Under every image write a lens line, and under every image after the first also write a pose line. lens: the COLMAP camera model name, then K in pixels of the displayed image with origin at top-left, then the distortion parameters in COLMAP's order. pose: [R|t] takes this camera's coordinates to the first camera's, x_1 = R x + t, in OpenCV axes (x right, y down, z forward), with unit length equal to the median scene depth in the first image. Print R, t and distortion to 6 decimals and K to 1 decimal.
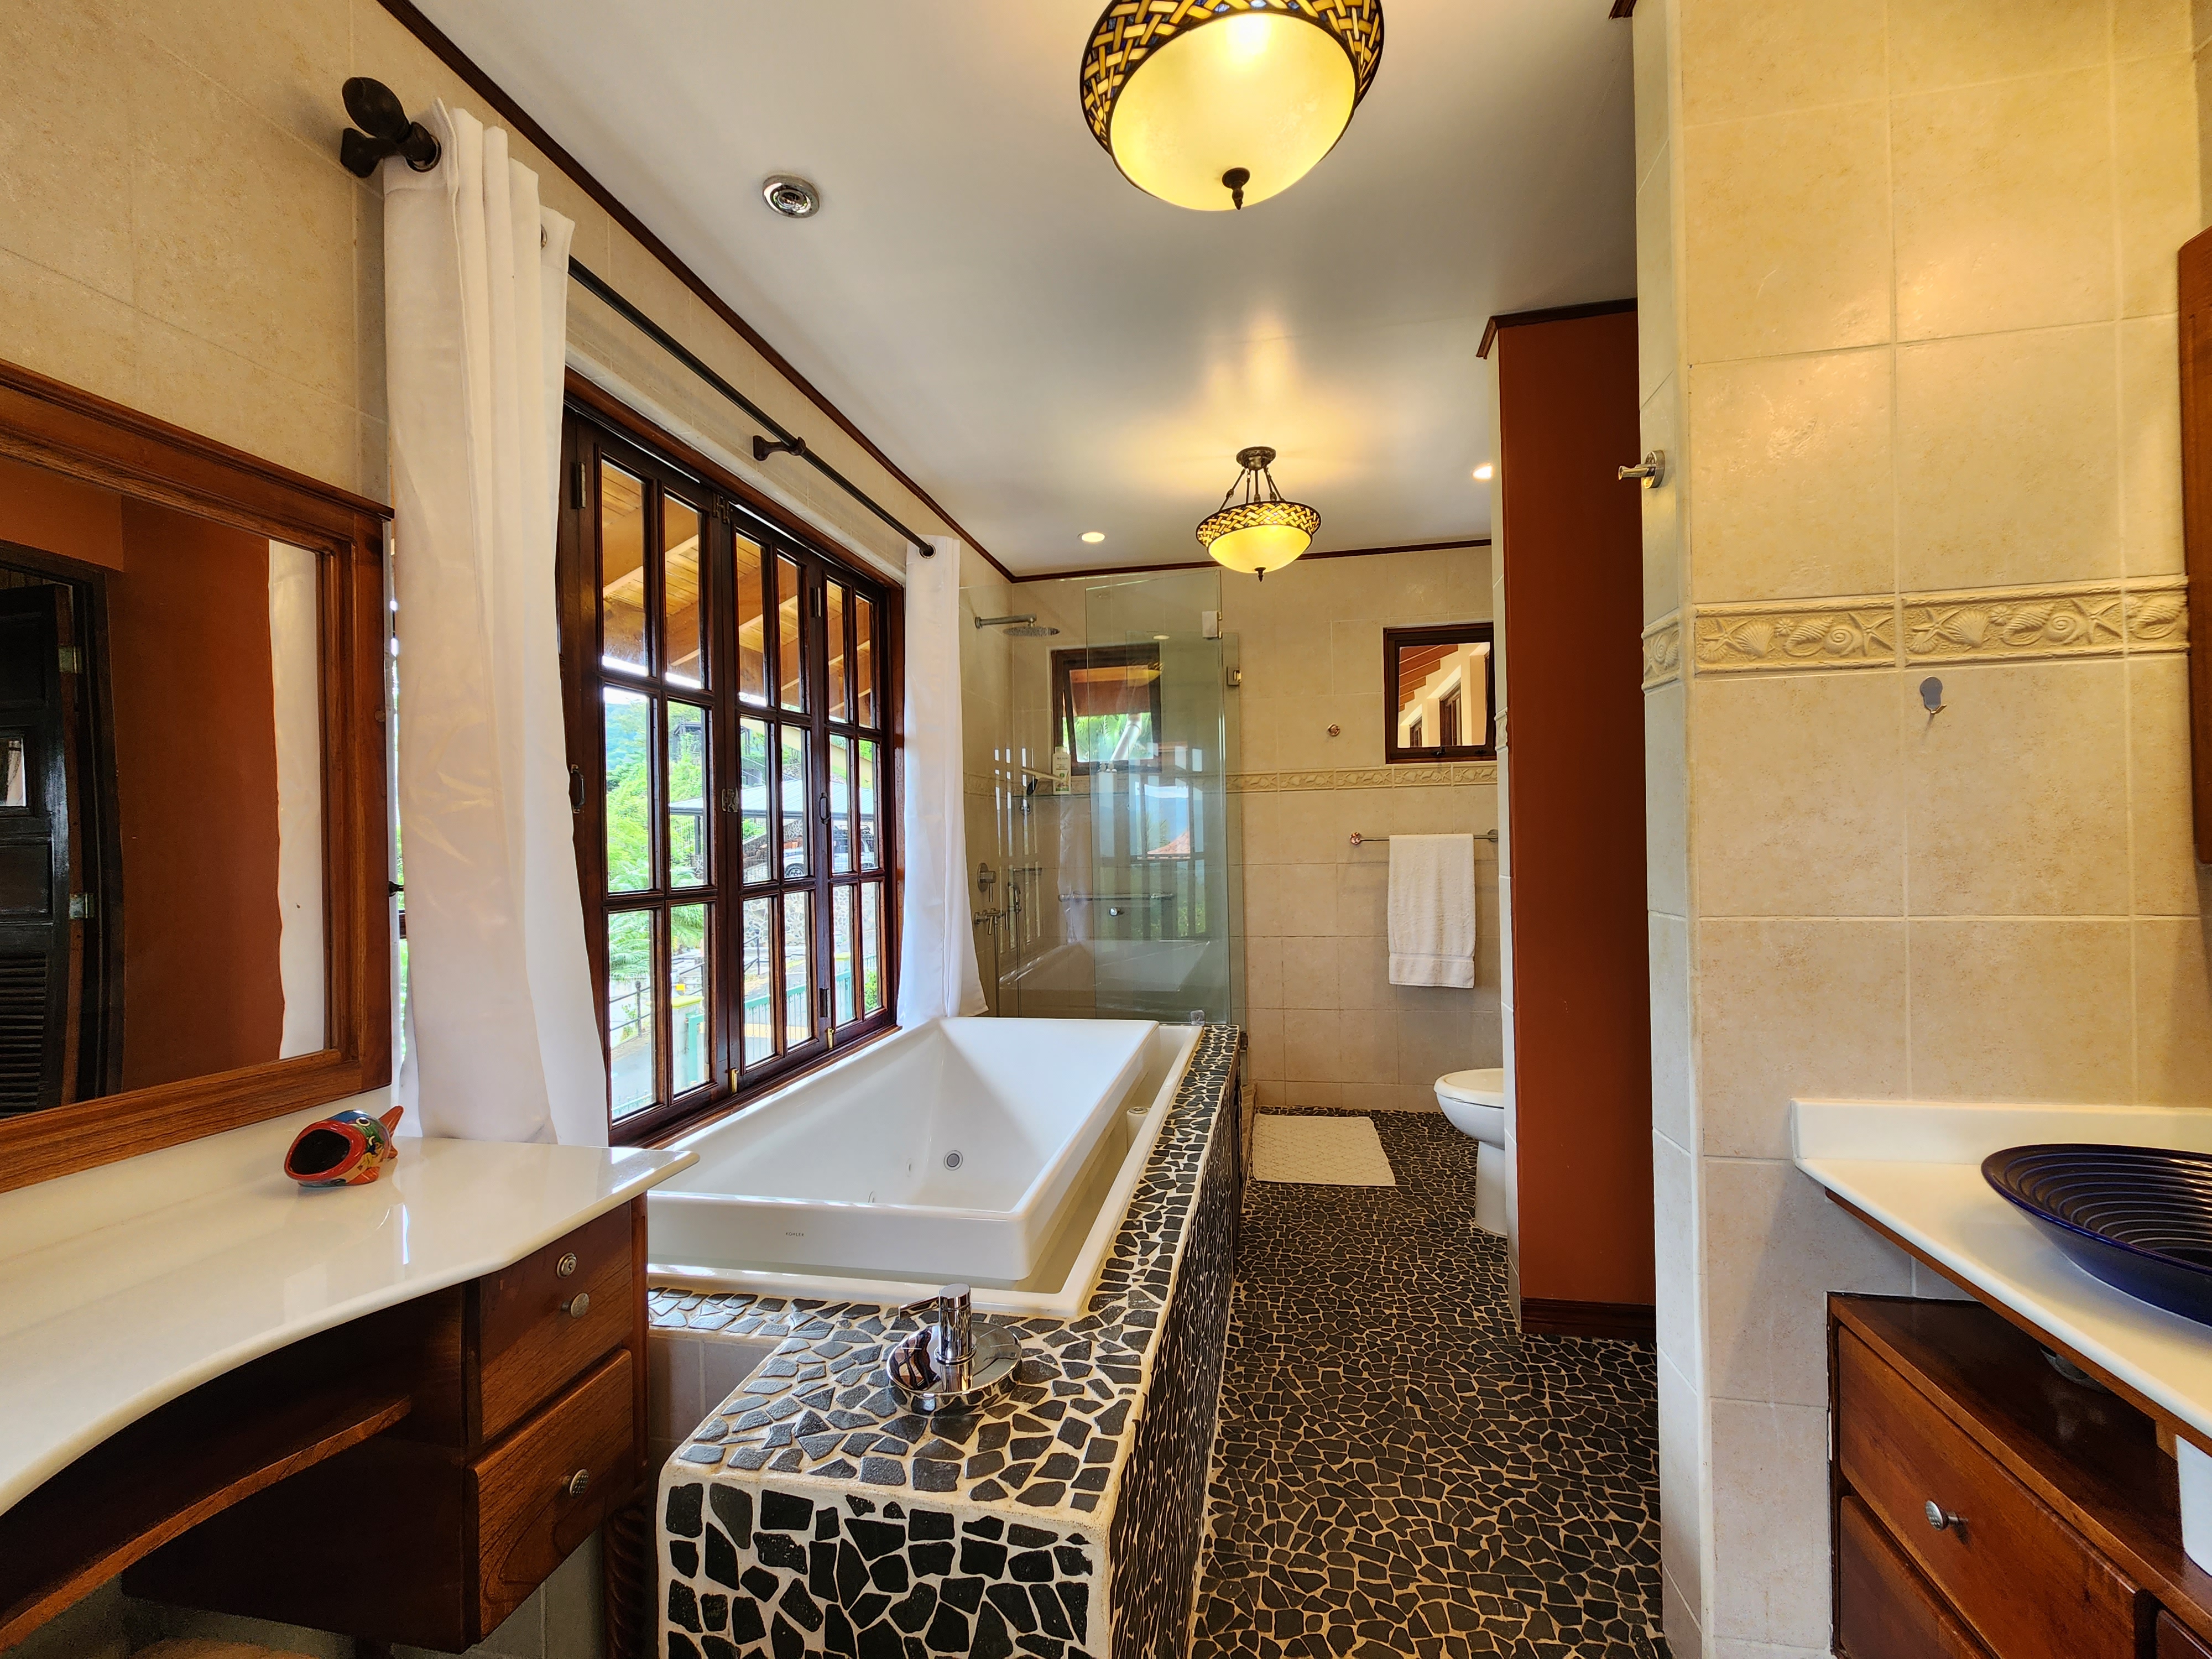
lens RADIAL K [[908.9, 0, 1111.4], [0, 908.9, 830.2], [0, 0, 1]] dist [-0.000986, -0.000310]
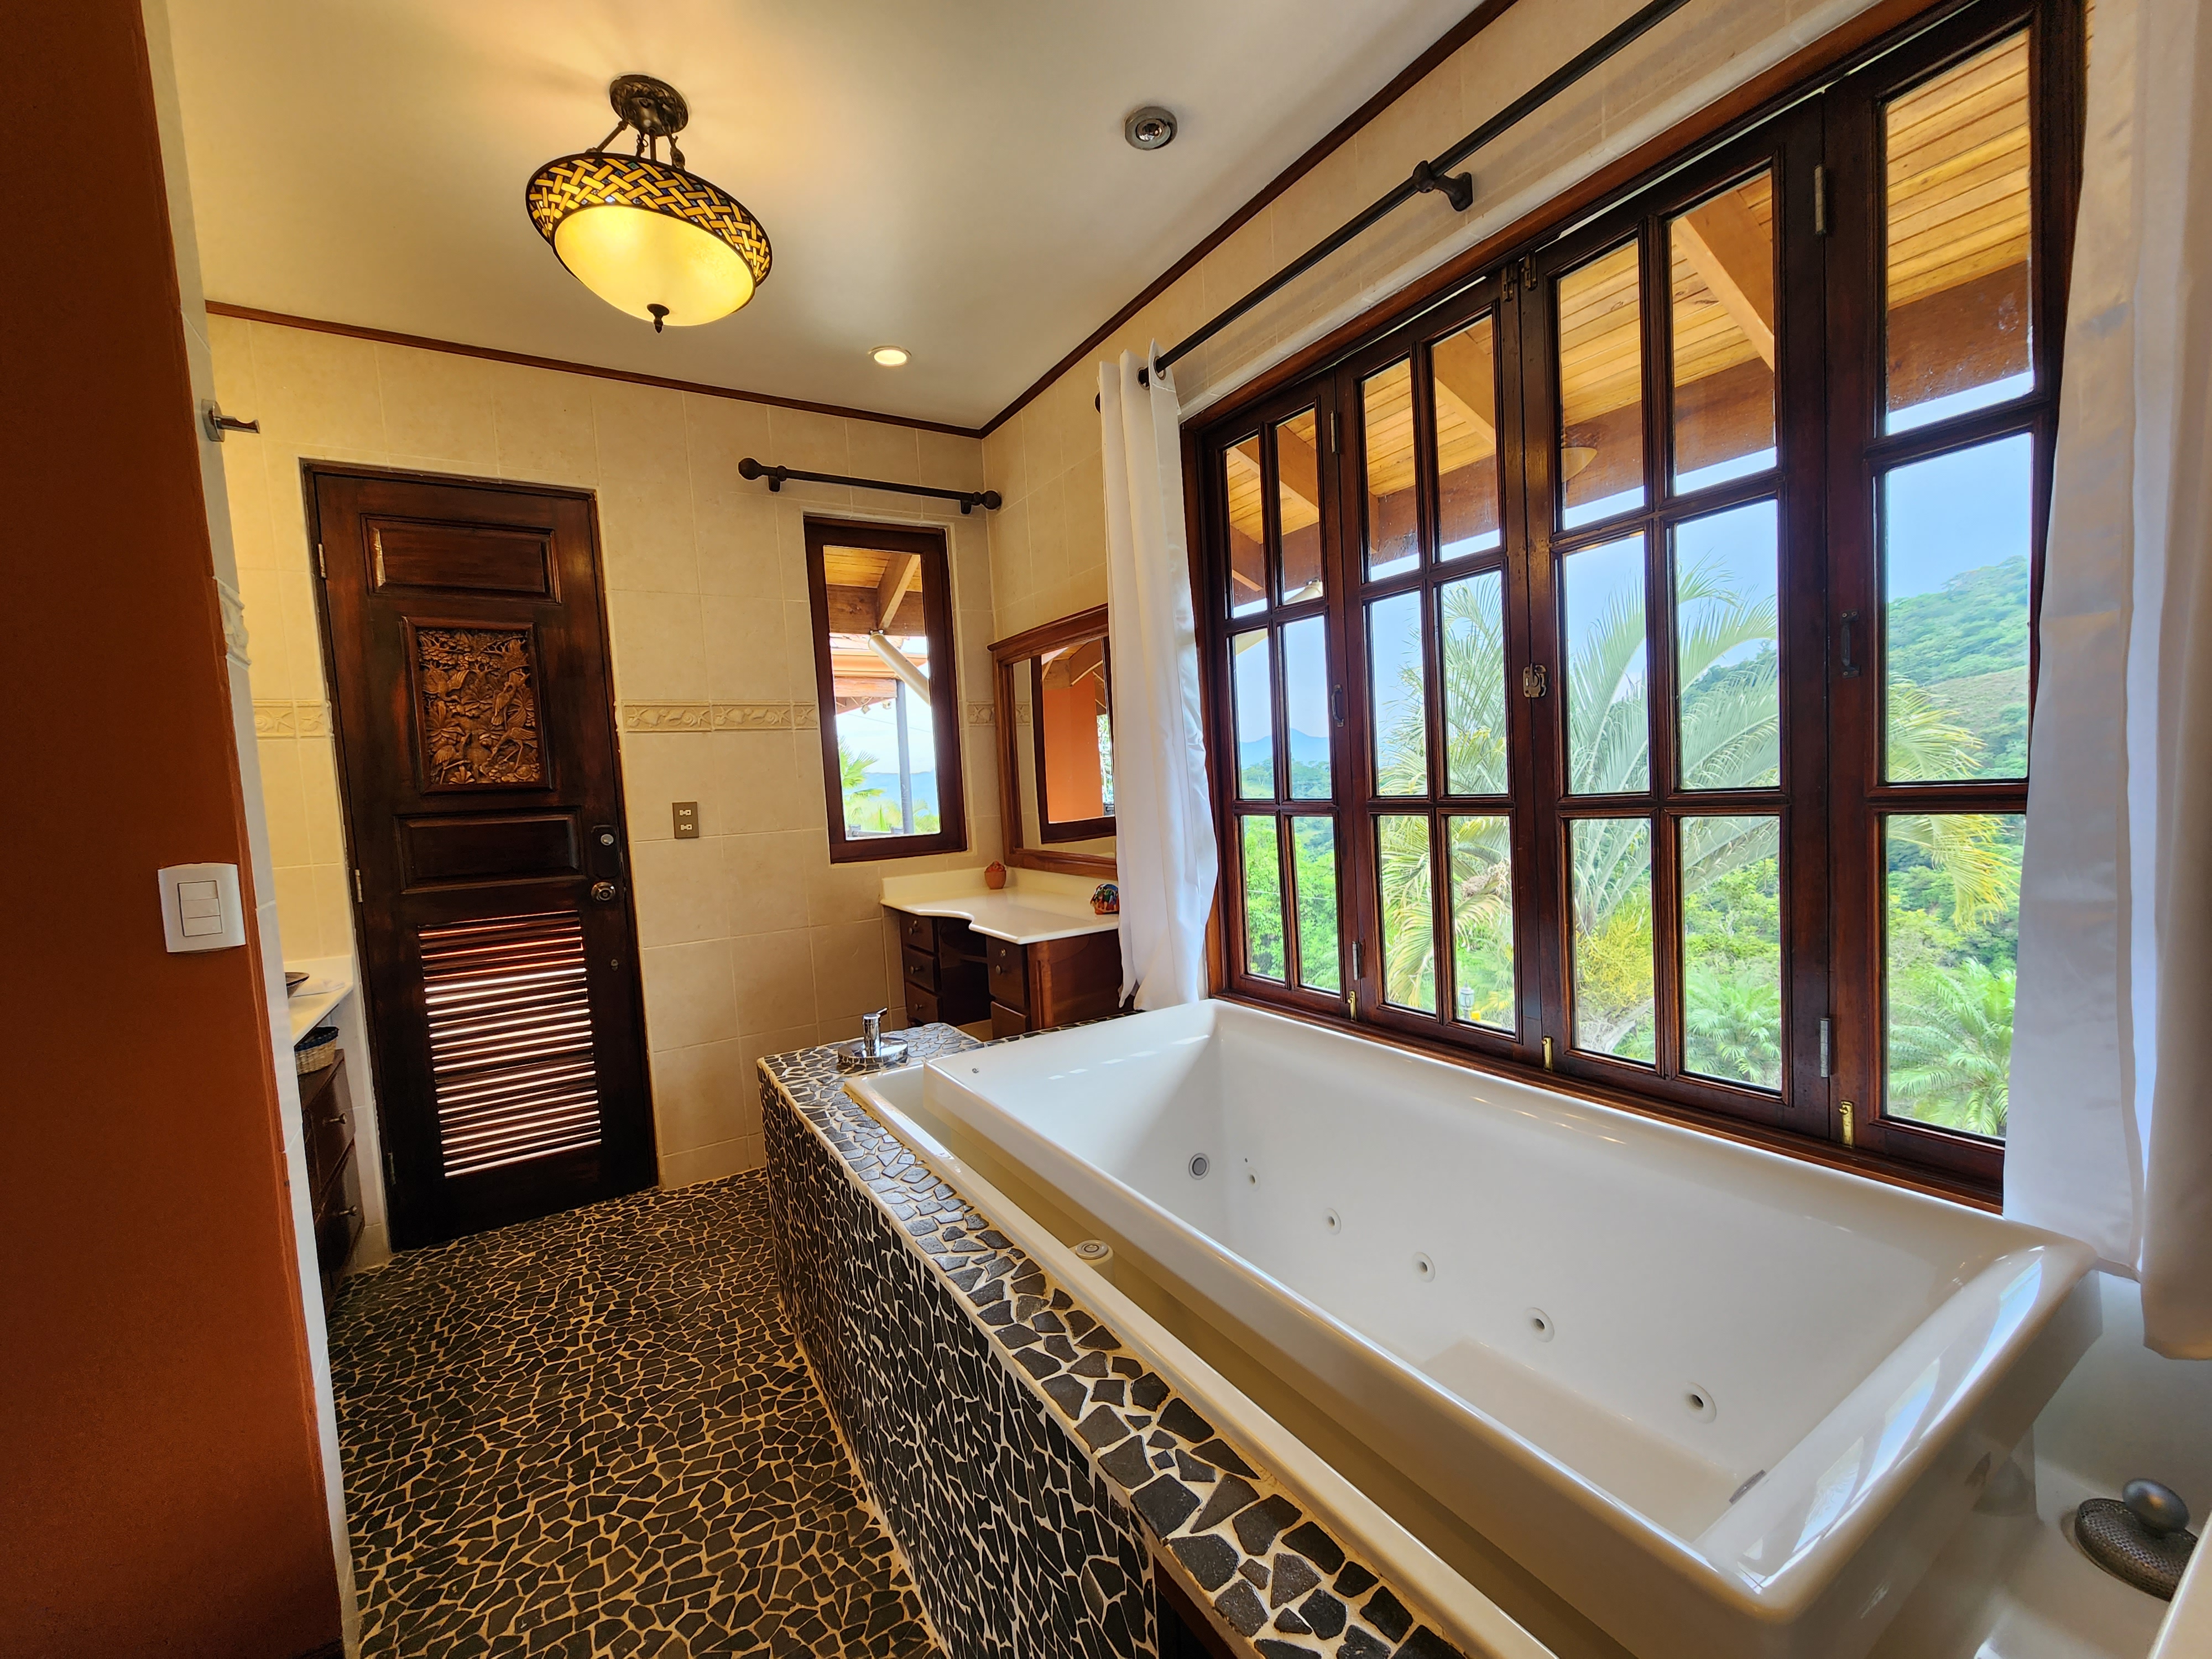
lens RADIAL K [[908.9, 0, 1120.7], [0, 908.9, 843.4], [0, 0, 1]] dist [-0.000986, -0.000310]
pose [[-0.722096, 0.105969, -0.683629, 0.475068], [0.076066, 0.994369, 0.073790, 0.021907], [0.687599, 0.001283, -0.726090, 1.799699]]
